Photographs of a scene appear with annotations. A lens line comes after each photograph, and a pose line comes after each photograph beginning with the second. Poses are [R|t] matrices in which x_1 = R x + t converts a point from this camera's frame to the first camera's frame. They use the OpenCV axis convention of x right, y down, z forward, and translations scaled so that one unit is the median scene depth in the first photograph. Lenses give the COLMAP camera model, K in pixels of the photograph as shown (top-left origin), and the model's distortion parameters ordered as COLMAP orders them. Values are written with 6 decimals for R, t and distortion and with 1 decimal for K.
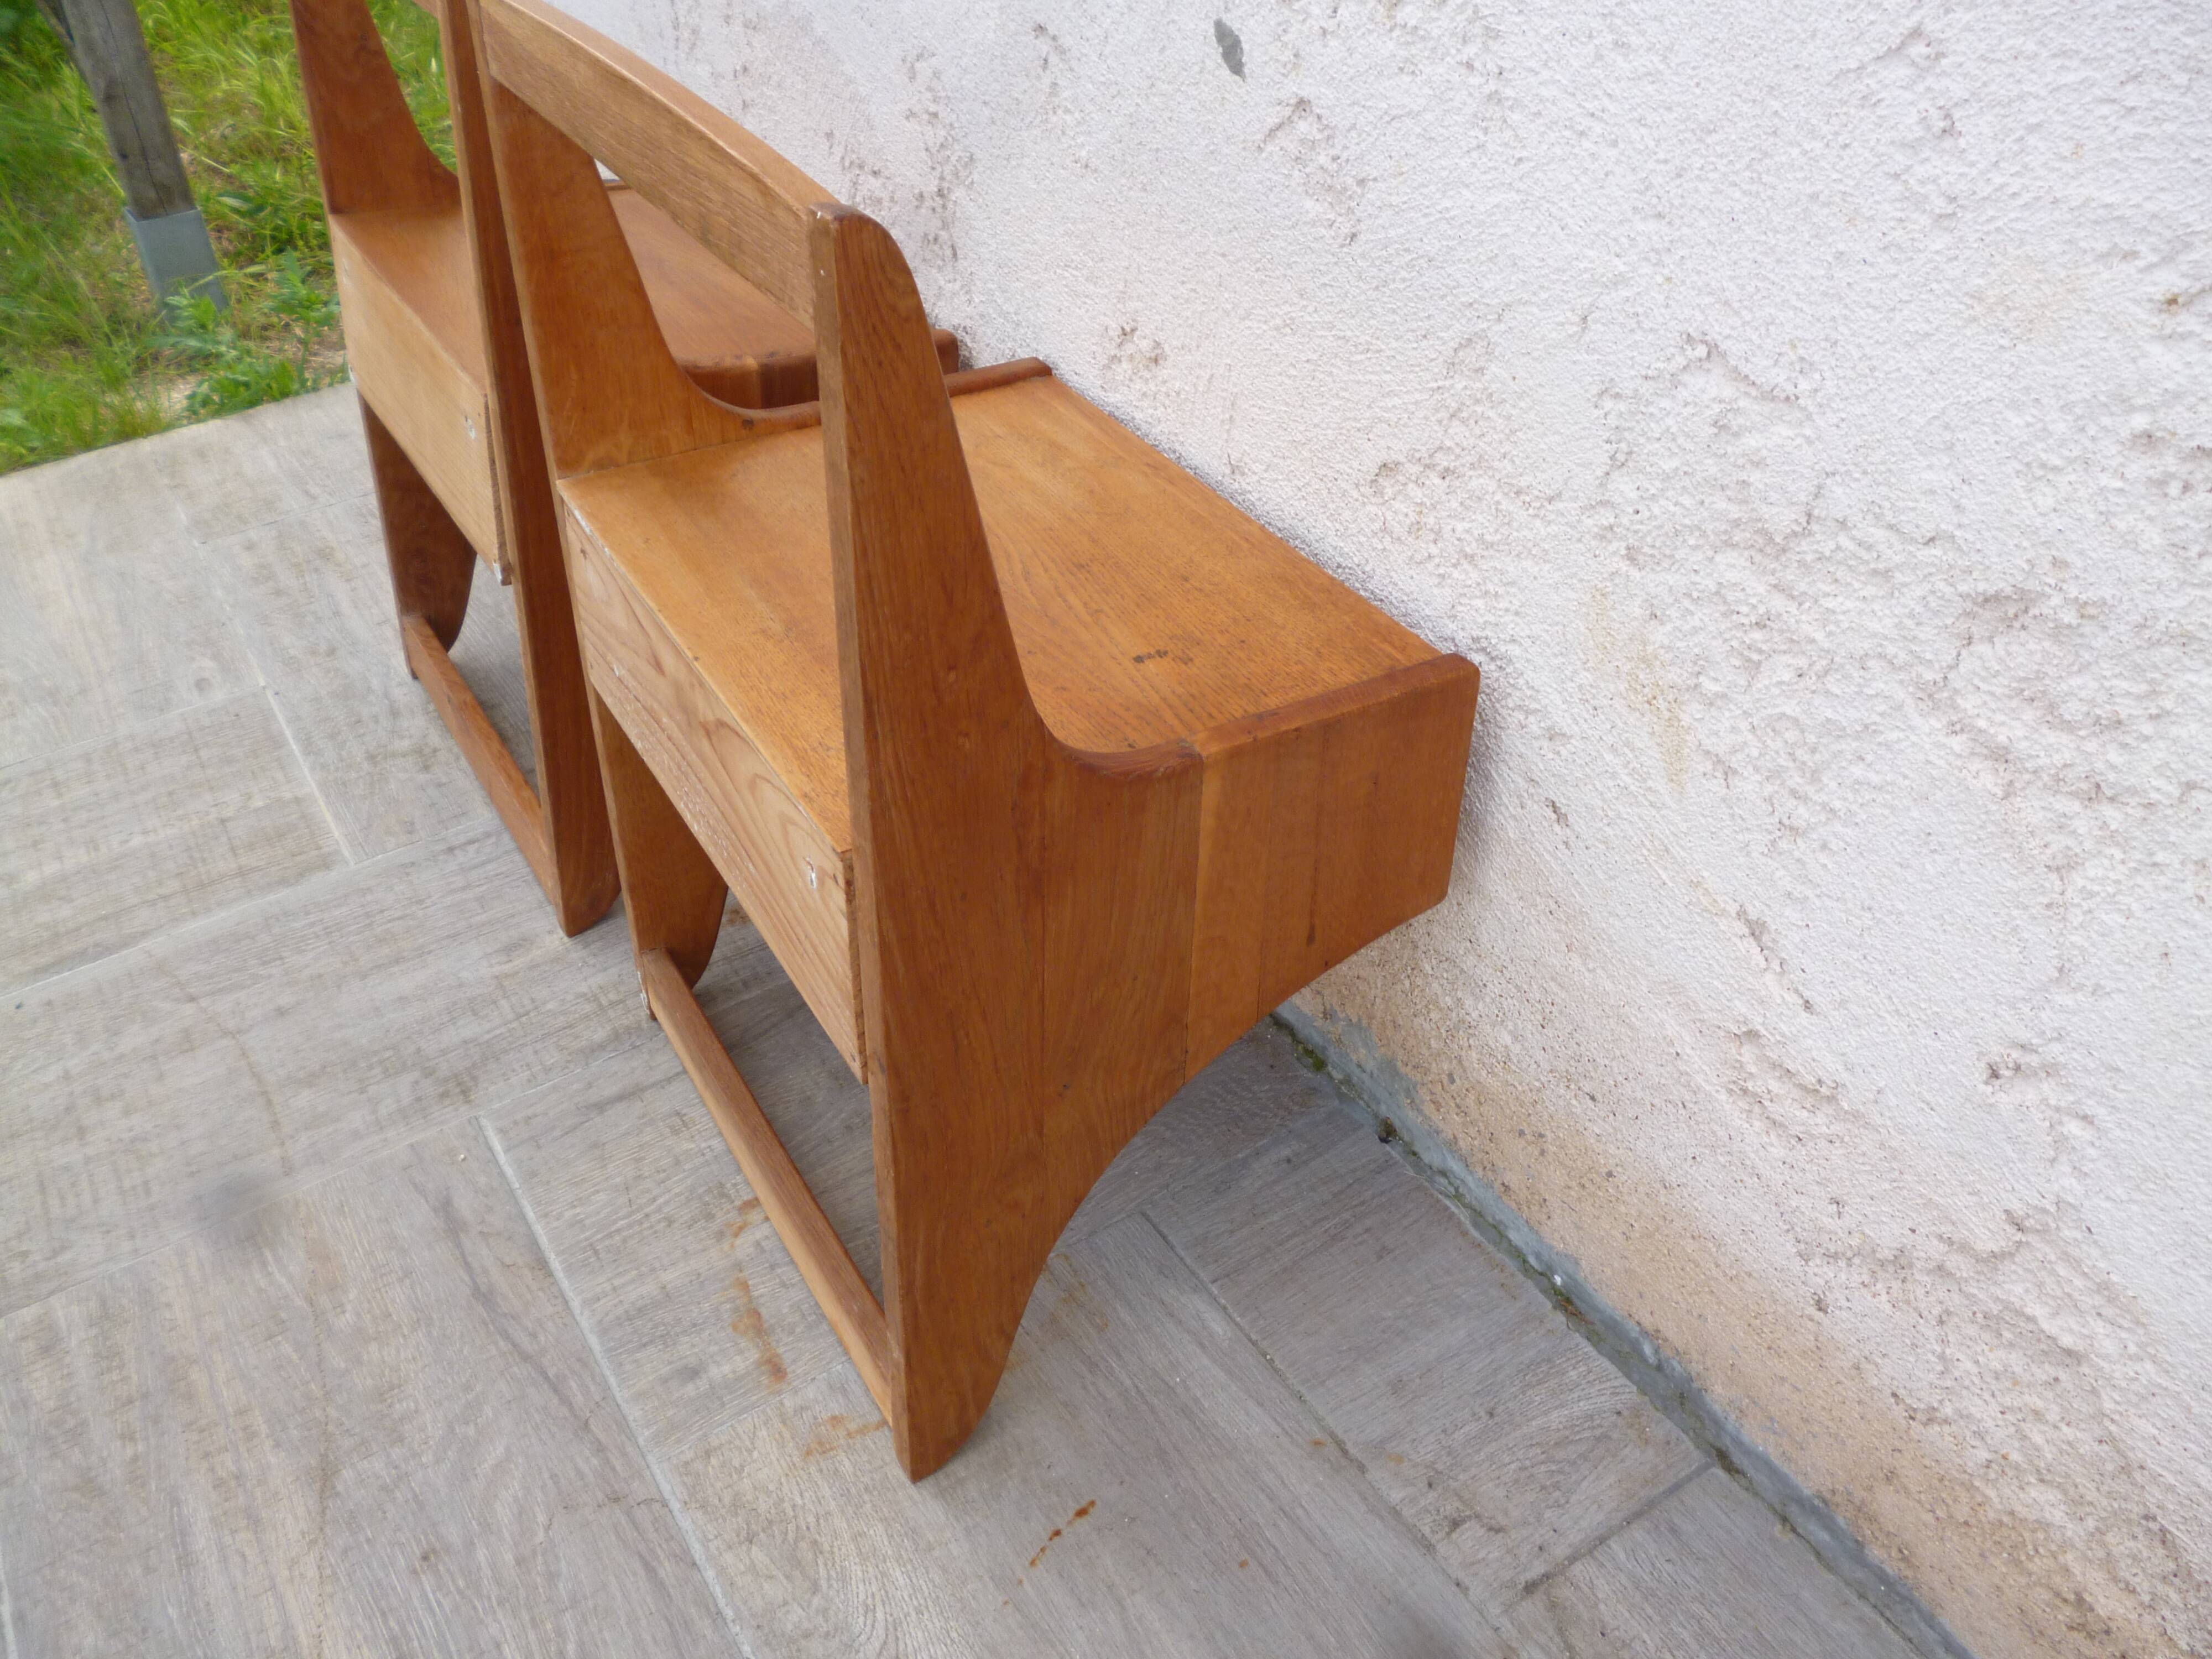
lens RADIAL K [[1854.4, 0, 1107.2], [0, 1854.4, 833.0], [0, 0, 1]] dist [-0.014298, -0.004245]
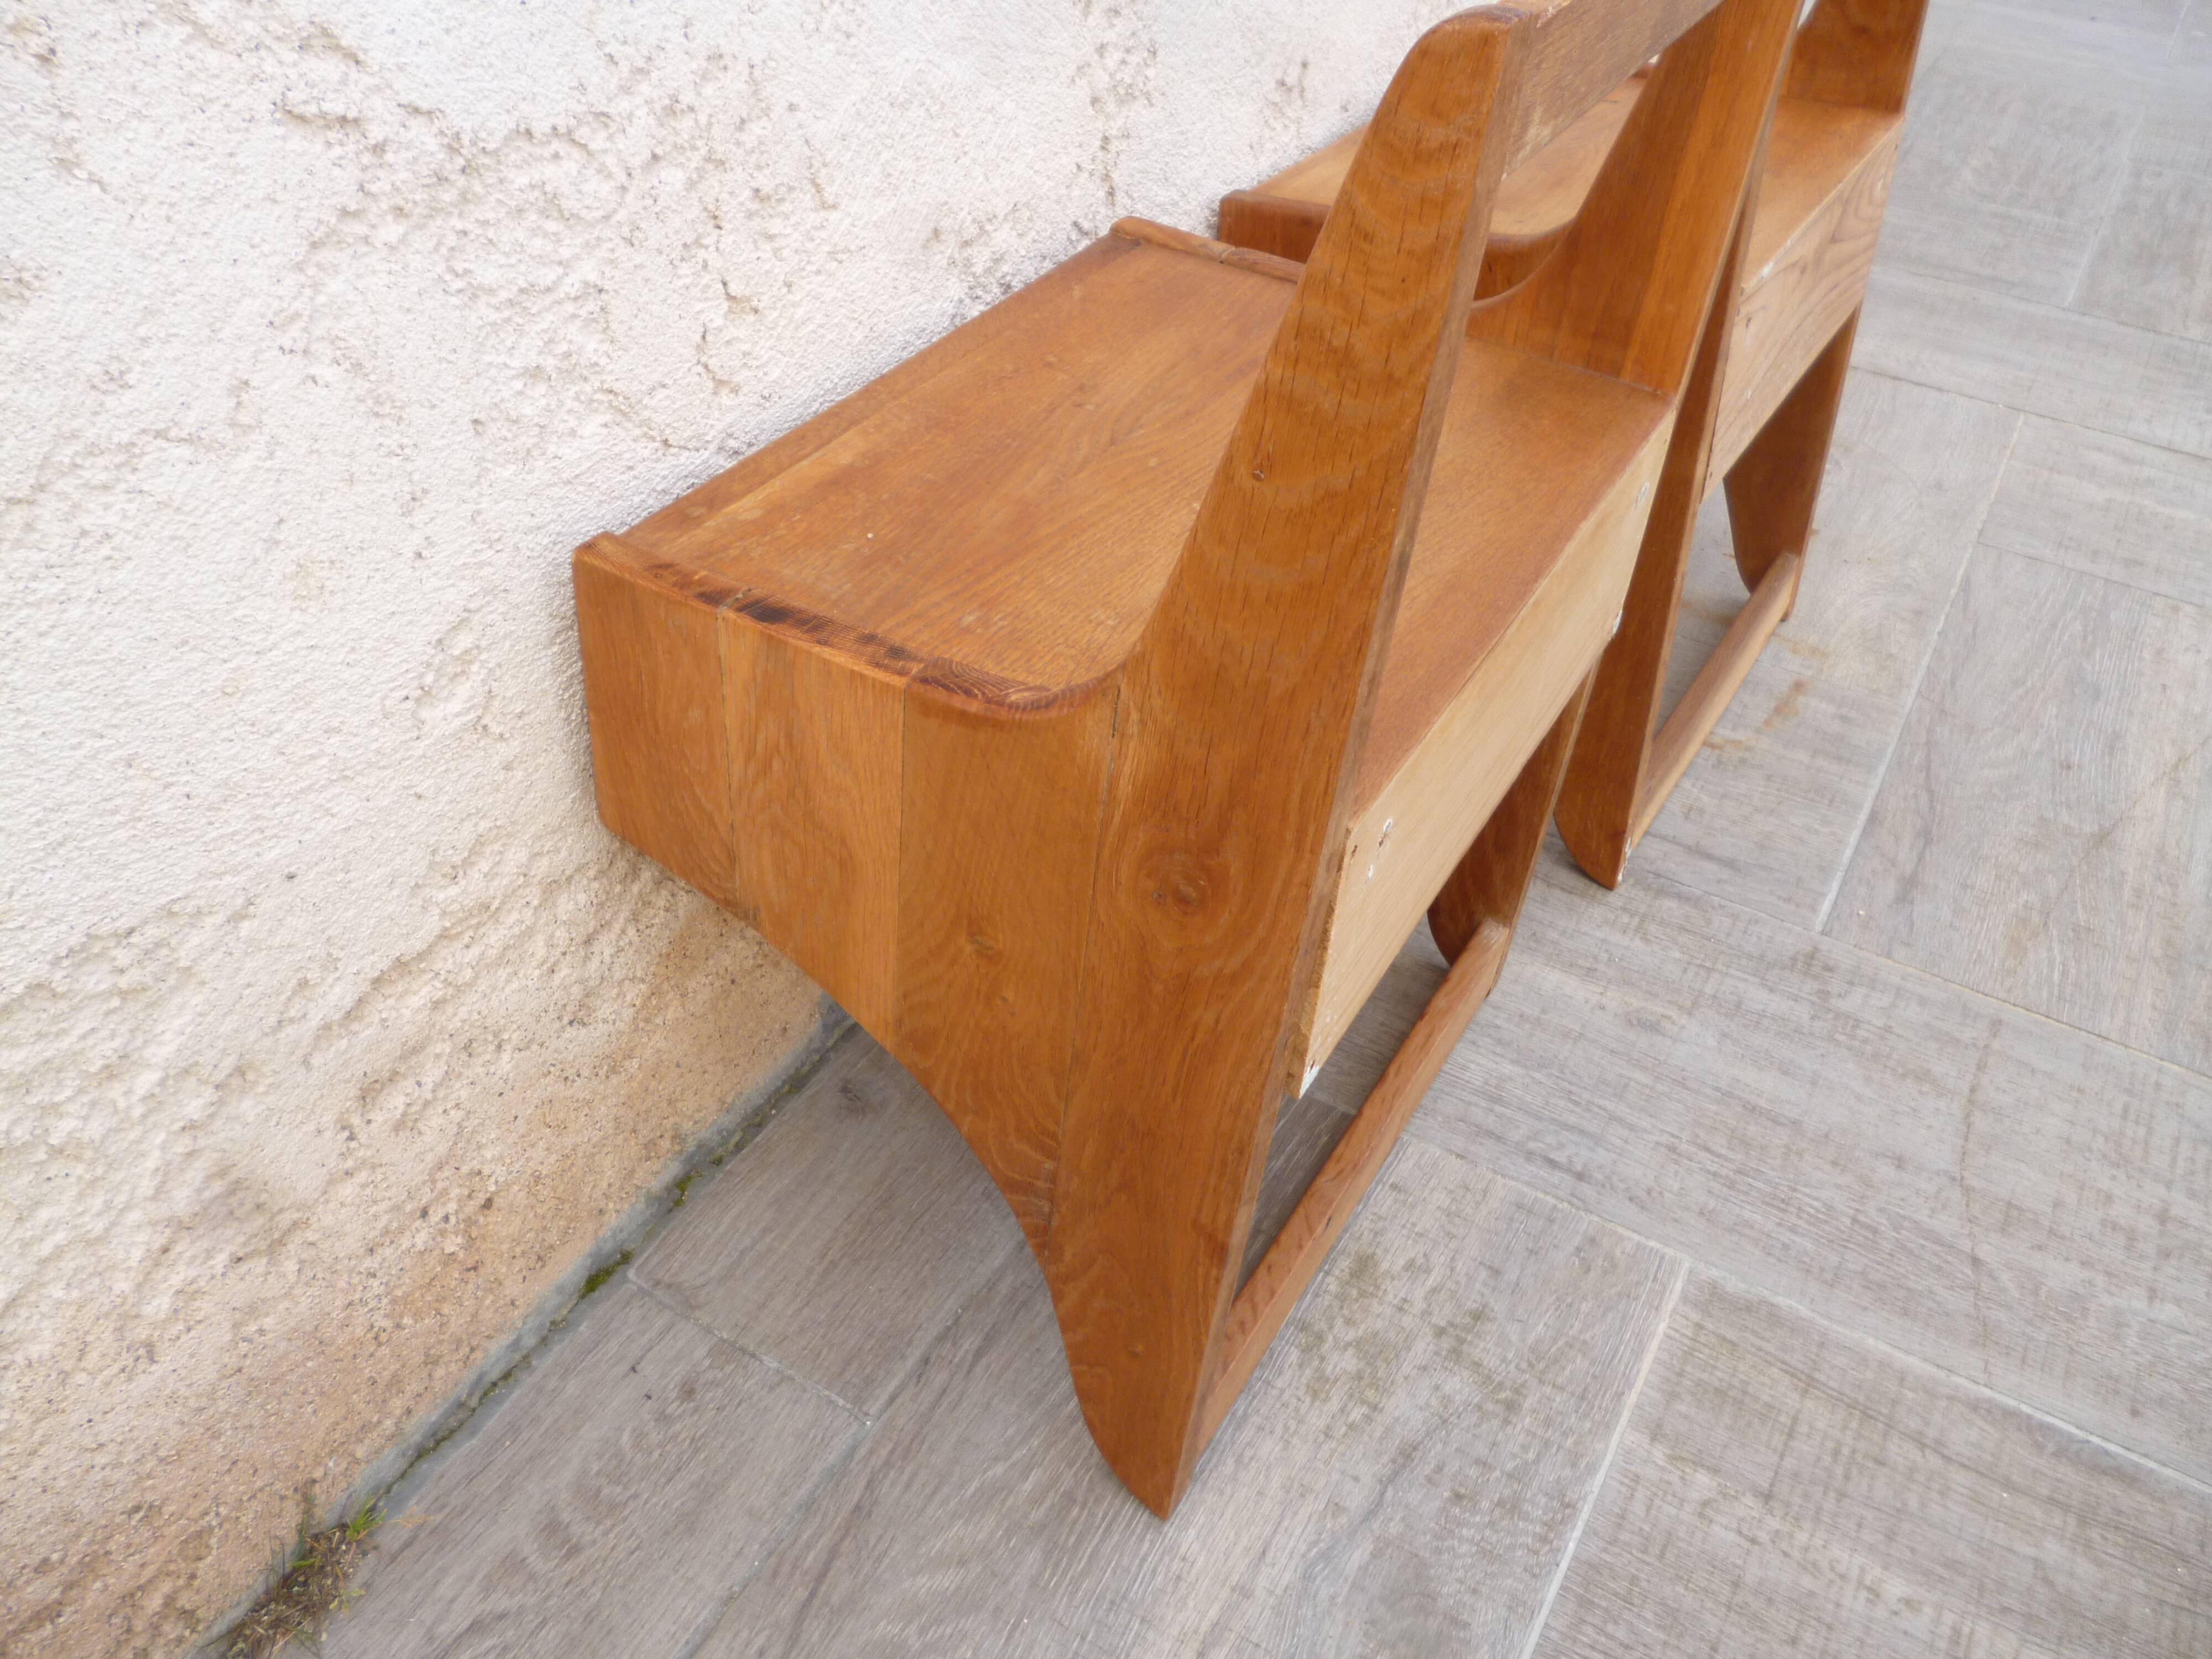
lens RADIAL K [[1854.4, 0, 1113.3], [0, 1854.4, 812.4], [0, 0, 1]] dist [-0.014298, -0.004245]
pose [[-0.472910, -0.526830, 0.706262, -1.054067], [0.518172, 0.482009, 0.706516, -0.994948], [-0.712638, 0.700084, 0.045041, 1.494072]]
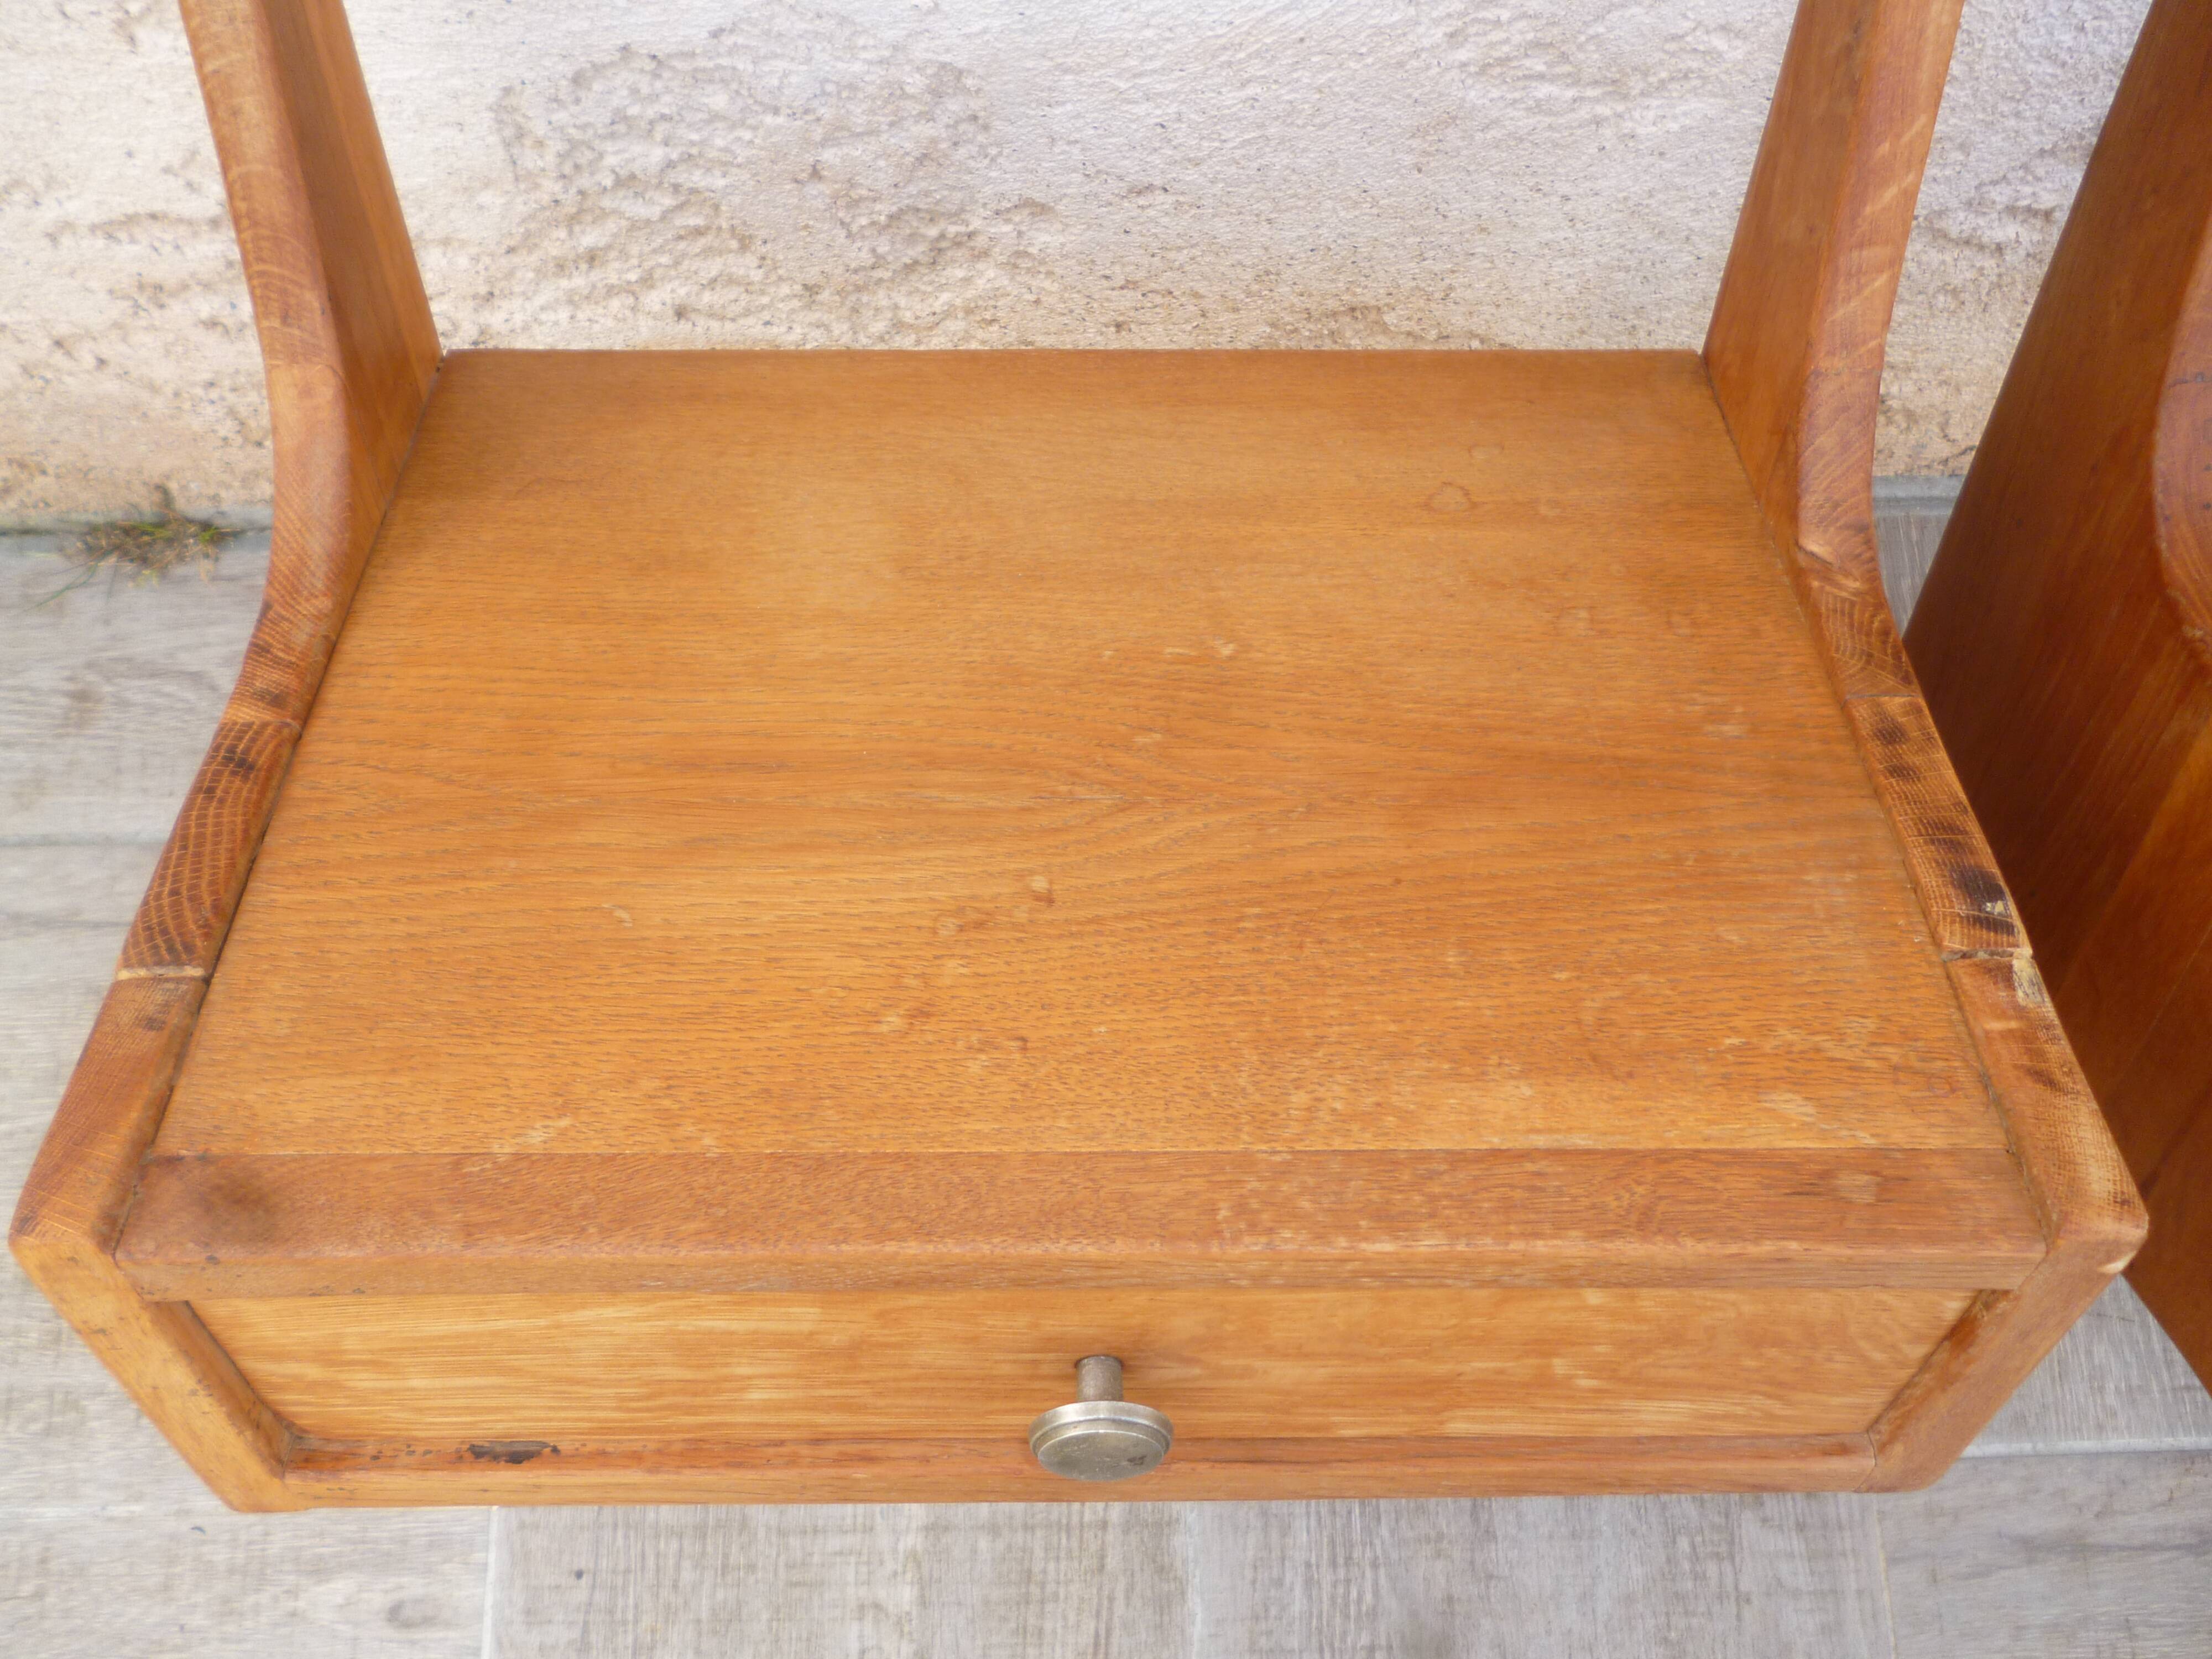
lens RADIAL K [[1854.4, 0, 1104.7], [0, 1854.4, 833.2], [0, 0, 1]] dist [-0.014298, -0.004245]
pose [[0.507394, -0.811791, 0.289045, -0.629869], [0.496849, 0.549664, 0.671573, -0.749136], [-0.704055, -0.197141, 0.682234, 0.979194]]
